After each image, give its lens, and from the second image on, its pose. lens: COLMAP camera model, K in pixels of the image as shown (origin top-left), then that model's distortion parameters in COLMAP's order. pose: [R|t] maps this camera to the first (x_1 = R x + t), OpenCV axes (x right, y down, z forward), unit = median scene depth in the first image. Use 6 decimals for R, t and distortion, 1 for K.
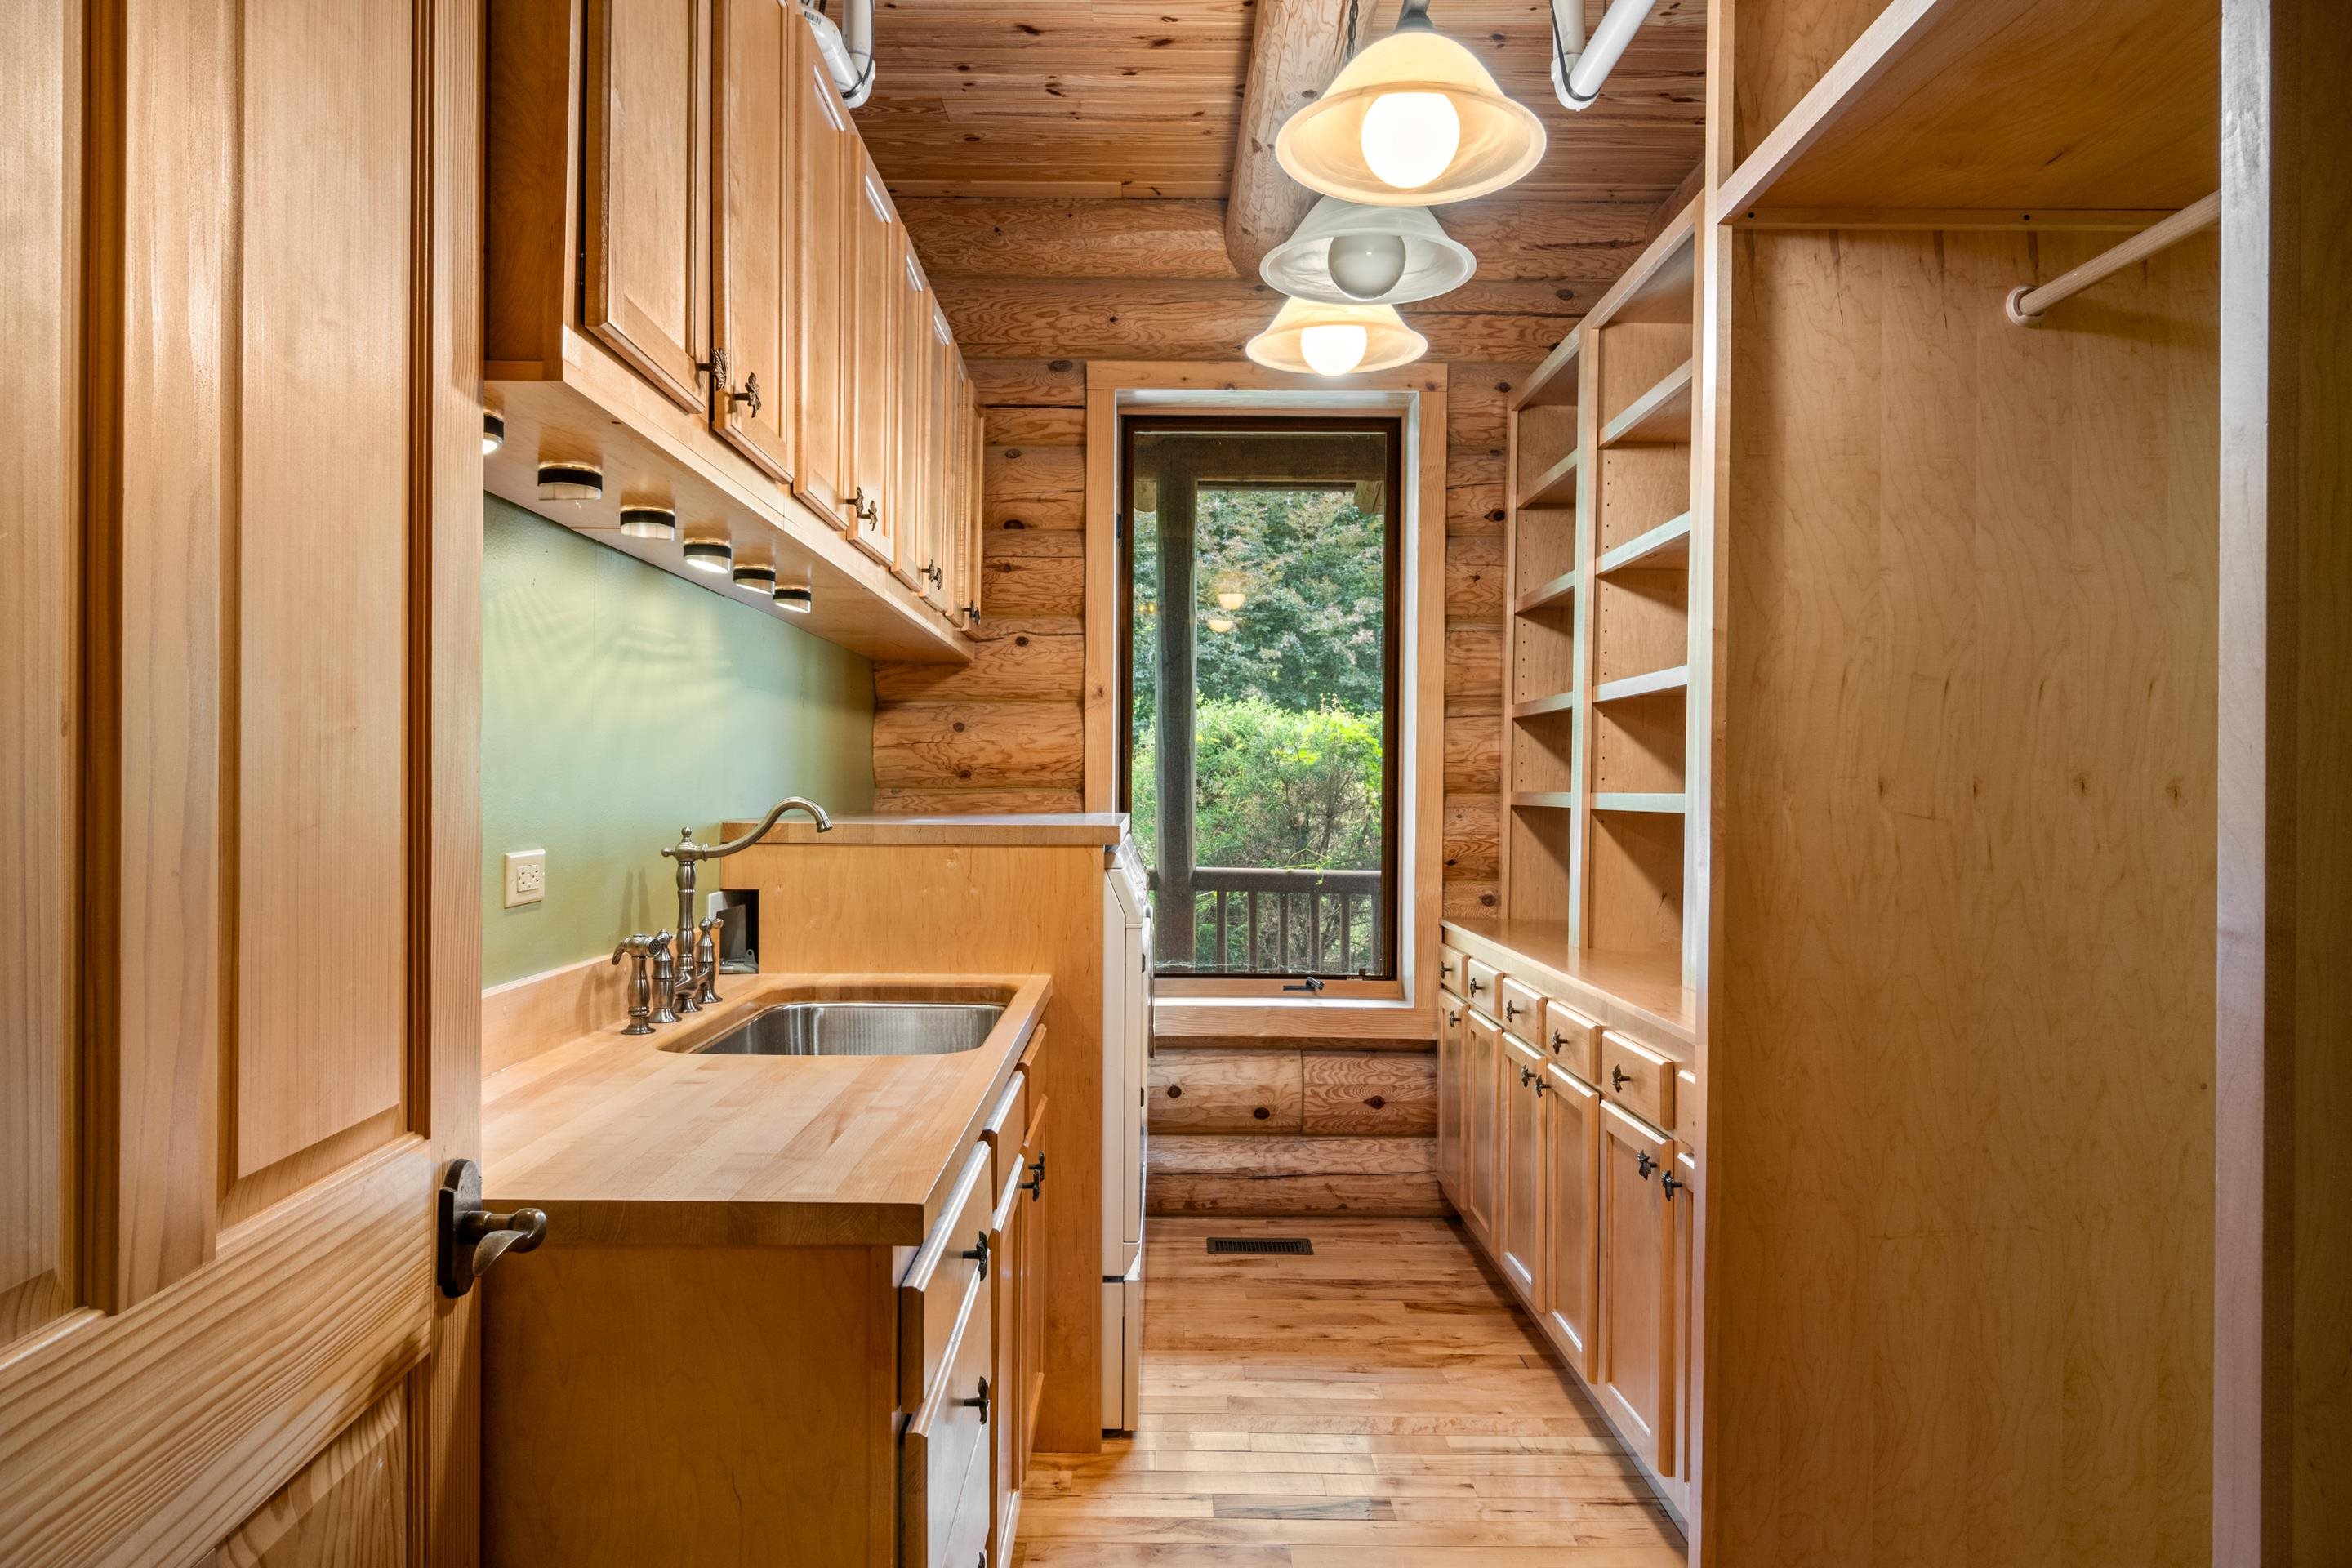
lens RADIAL K [[1374.4, 0, 1203.3], [0, 1374.4, 786.1], [0, 0, 1]] dist [-0.004474, 0.000220]
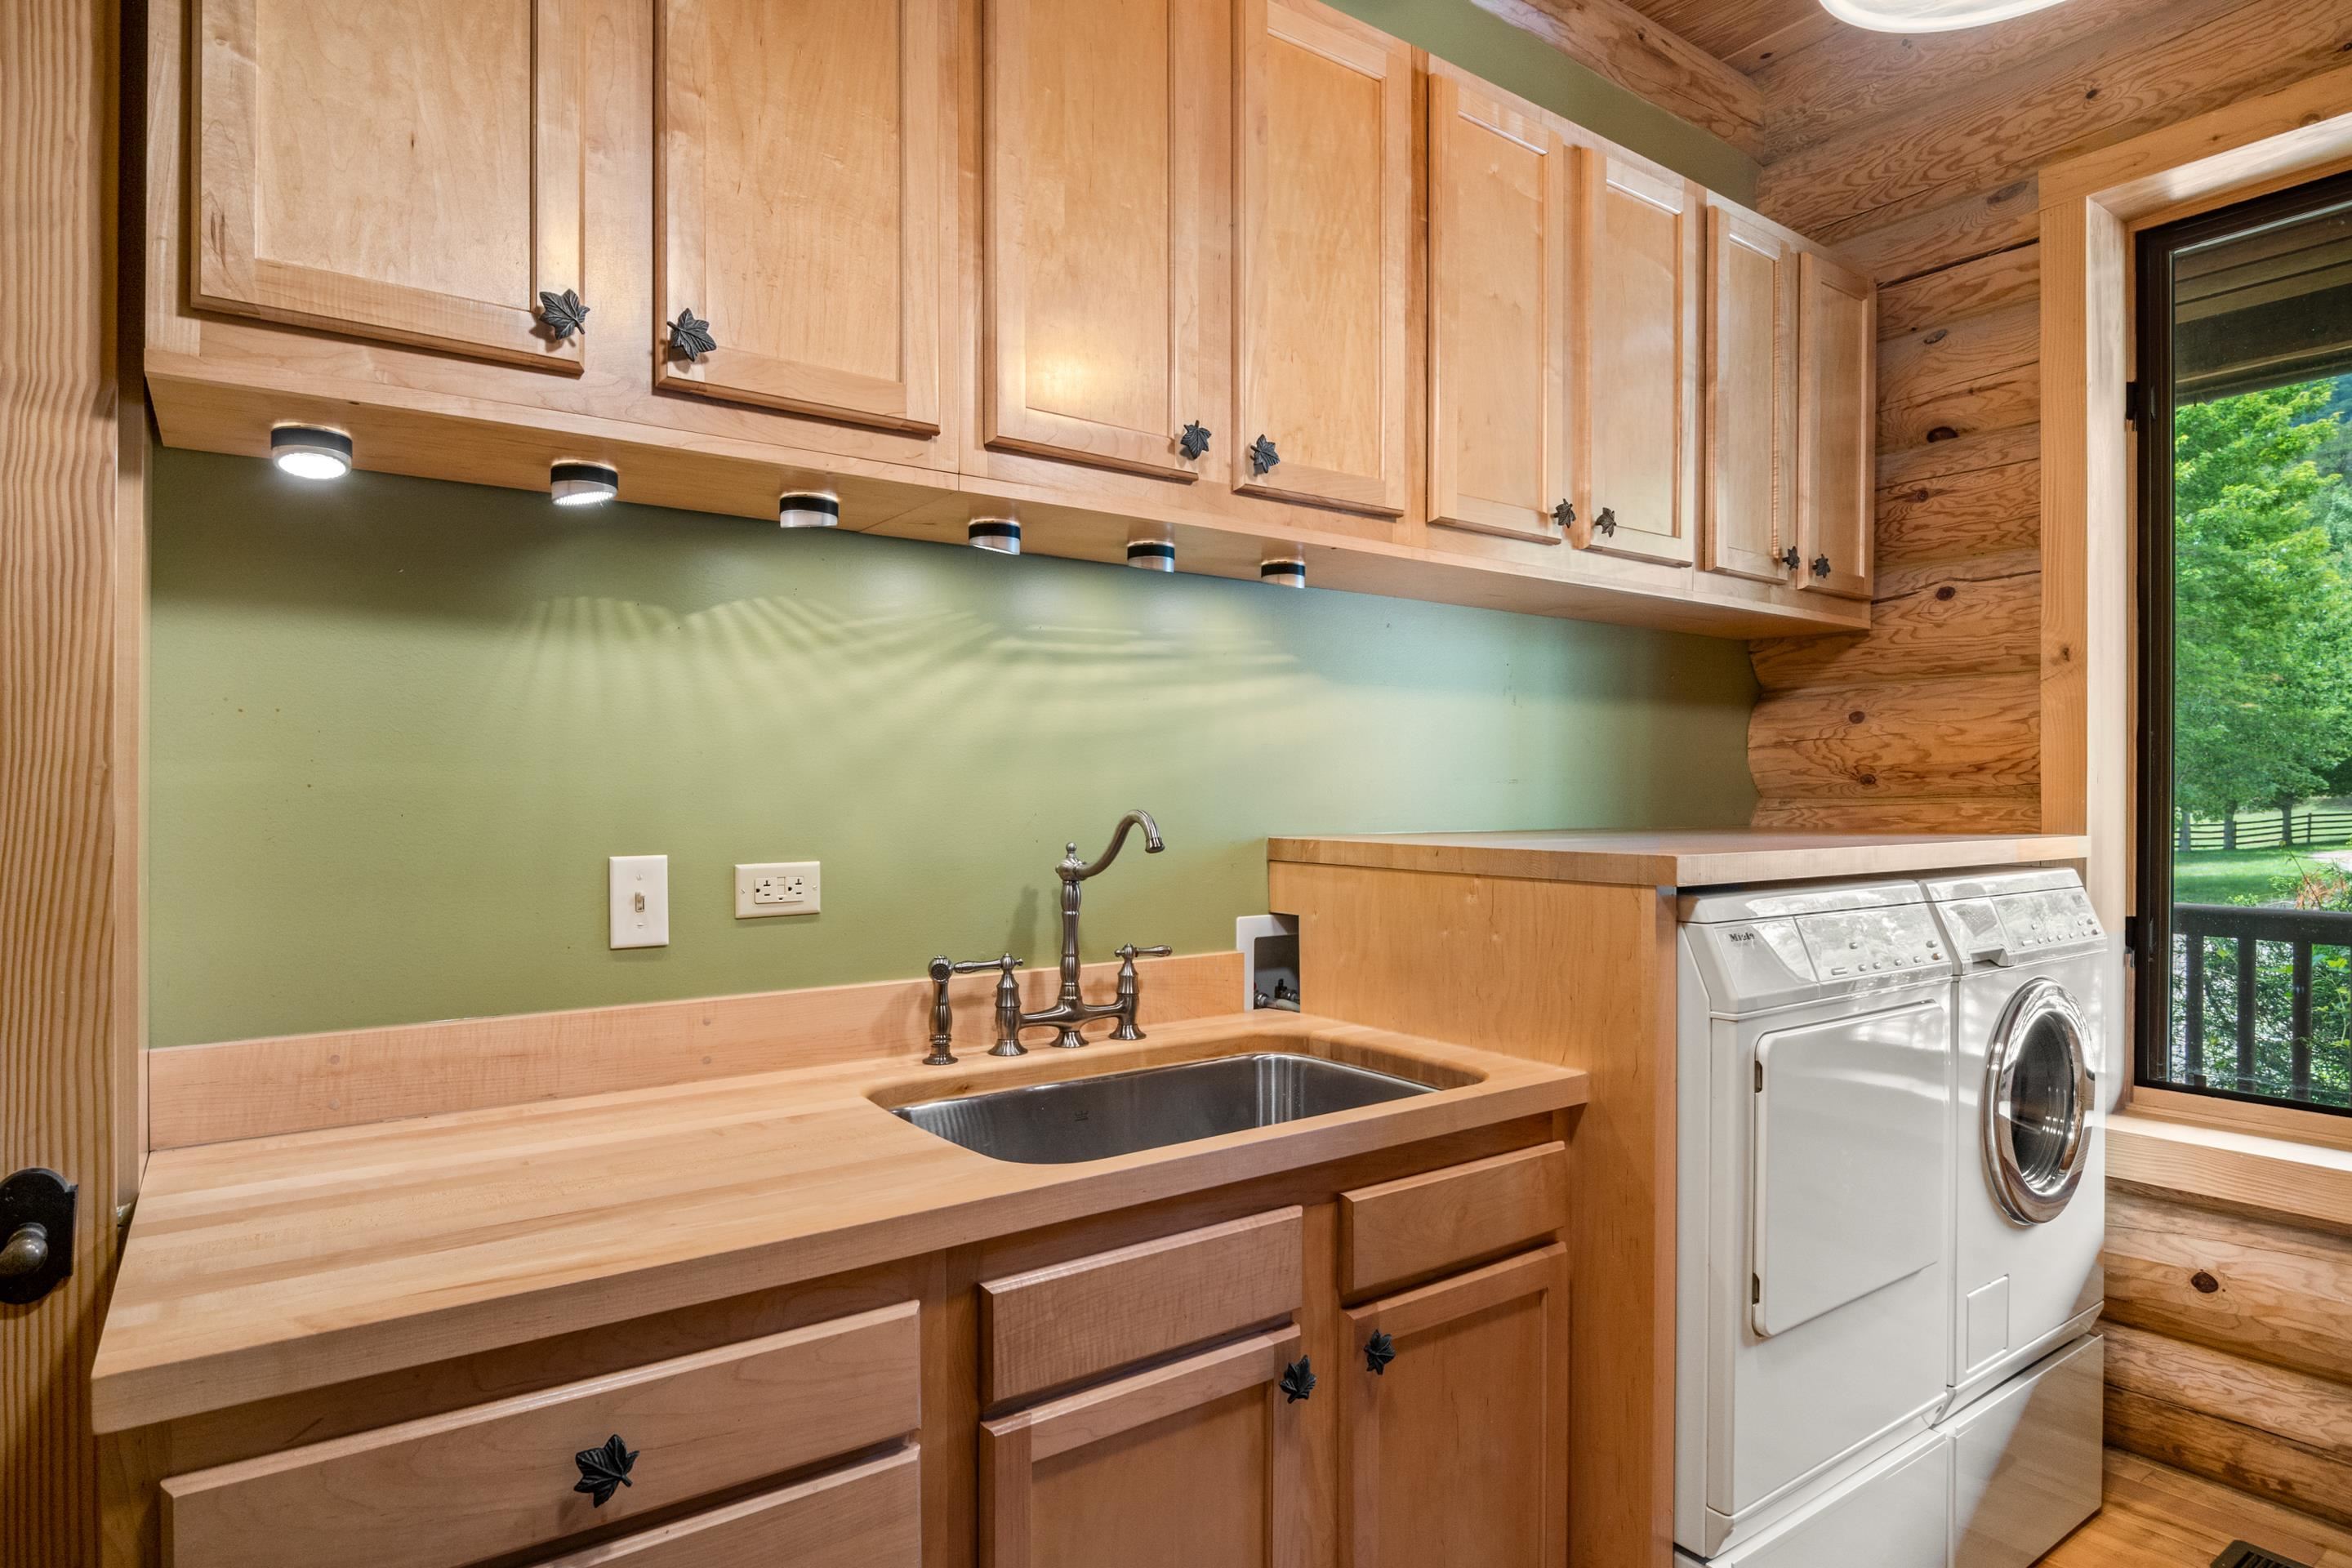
lens RADIAL K [[1302.1, 0, 1174.3], [0, 1302.1, 792.3], [0, 0, 1]] dist [-0.007102, -0.004658]
pose [[0.587009, -0.005925, -0.809559, 0.180200], [0.003461, 0.999982, -0.004809, 0.000552], [0.809573, 0.000021, 0.587019, 0.274951]]
